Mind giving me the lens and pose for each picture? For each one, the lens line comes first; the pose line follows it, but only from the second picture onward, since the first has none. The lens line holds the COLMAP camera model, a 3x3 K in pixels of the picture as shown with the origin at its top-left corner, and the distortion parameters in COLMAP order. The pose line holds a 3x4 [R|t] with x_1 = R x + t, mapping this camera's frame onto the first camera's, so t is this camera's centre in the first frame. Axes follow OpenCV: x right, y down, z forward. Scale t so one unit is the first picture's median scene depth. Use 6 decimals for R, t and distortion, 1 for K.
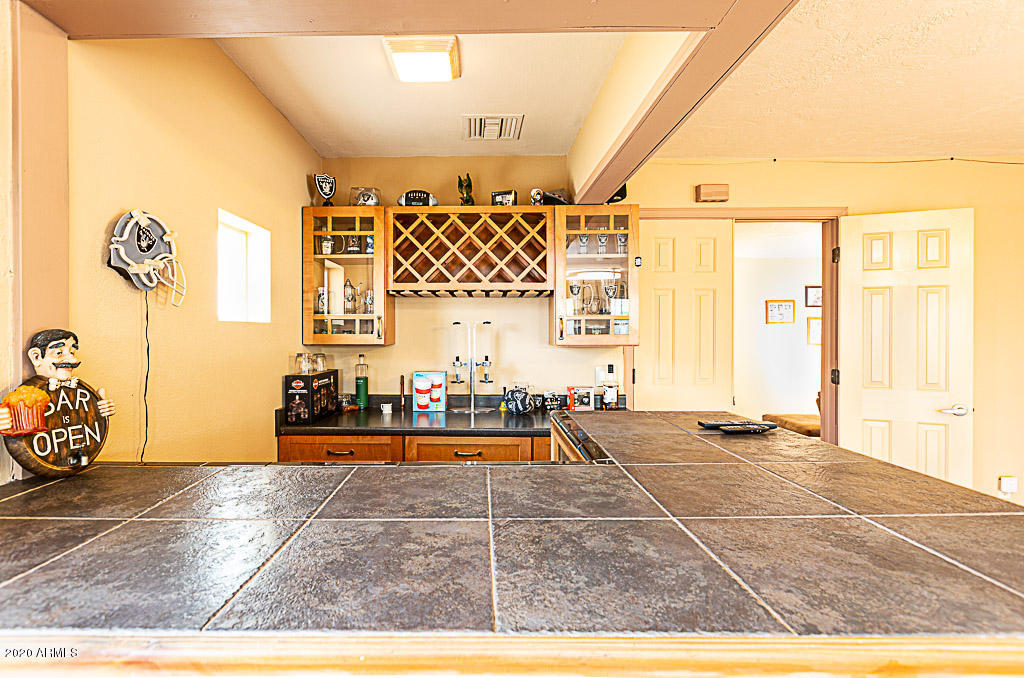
lens RADIAL K [[465.6, 0, 511.9], [0, 465.6, 332.6], [0, 0, 1]] dist [0.010872, 0.001425]
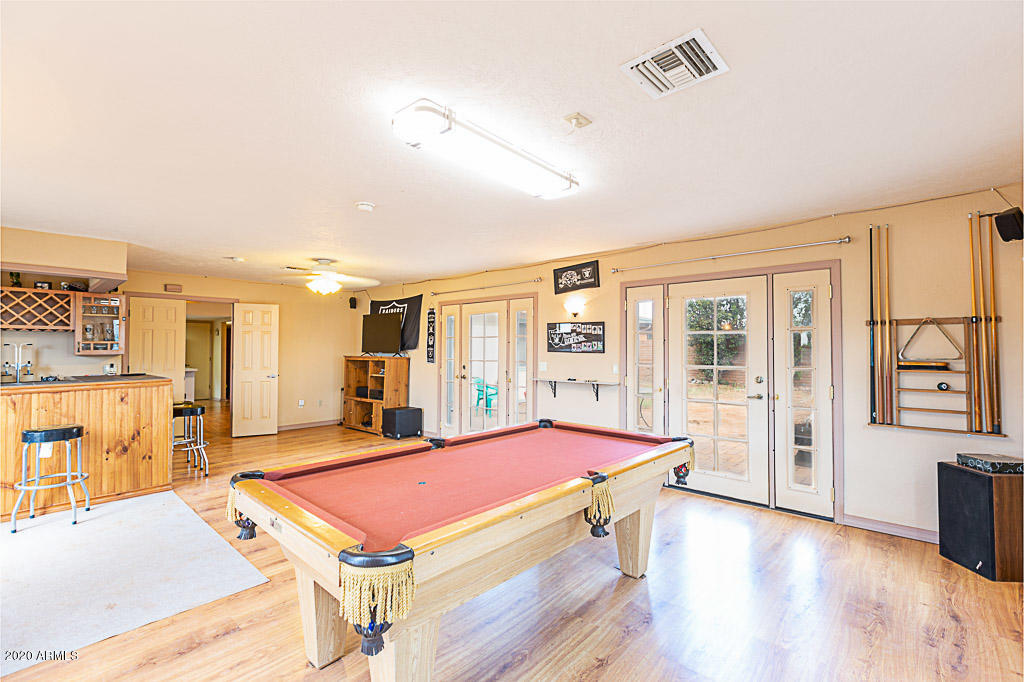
lens RADIAL K [[465.6, 0, 508.5], [0, 465.6, 336.1], [0, 0, 1]] dist [0.010872, 0.001425]
pose [[0.732985, 0.013536, 0.680110, 0.079948], [0.007233, 0.999590, -0.027690, 0.014435], [-0.680206, 0.025216, 0.732587, -1.978943]]
